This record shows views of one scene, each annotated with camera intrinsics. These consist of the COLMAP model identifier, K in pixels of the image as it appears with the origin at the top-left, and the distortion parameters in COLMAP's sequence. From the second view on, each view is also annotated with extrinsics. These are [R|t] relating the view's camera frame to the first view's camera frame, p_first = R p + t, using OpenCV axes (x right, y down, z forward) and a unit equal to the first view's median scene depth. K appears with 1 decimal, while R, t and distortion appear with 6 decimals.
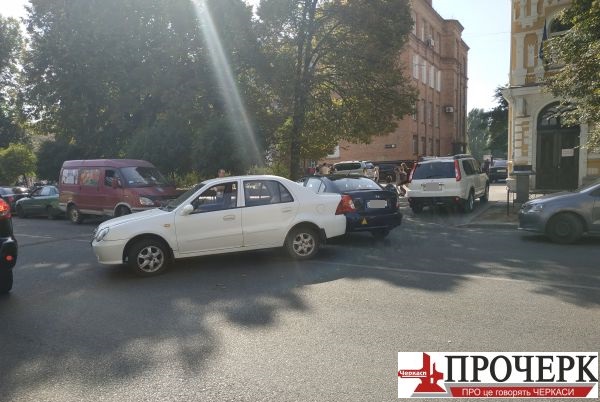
lens RADIAL K [[380.0, 0, 304.7], [0, 380.0, 196.3], [0, 0, 1]] dist [-0.006580, -0.002781]
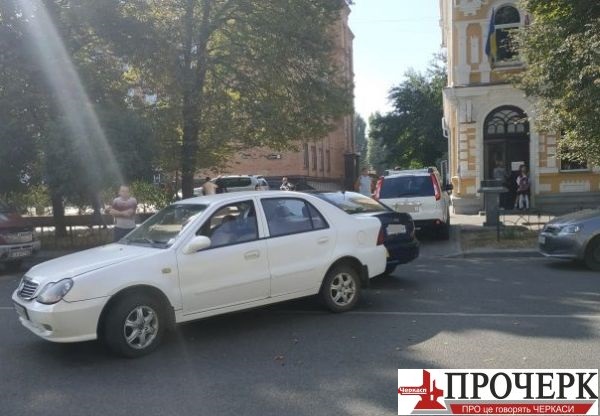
lens RADIAL K [[516.1, 0, 301.8], [0, 516.1, 212.3], [0, 0, 1]] dist [0.006415, -0.006740]
pose [[0.956874, -0.015503, 0.290090, -0.259853], [0.022449, 0.999535, -0.020630, 0.002321], [-0.289636, 0.026252, 0.956777, 0.081351]]
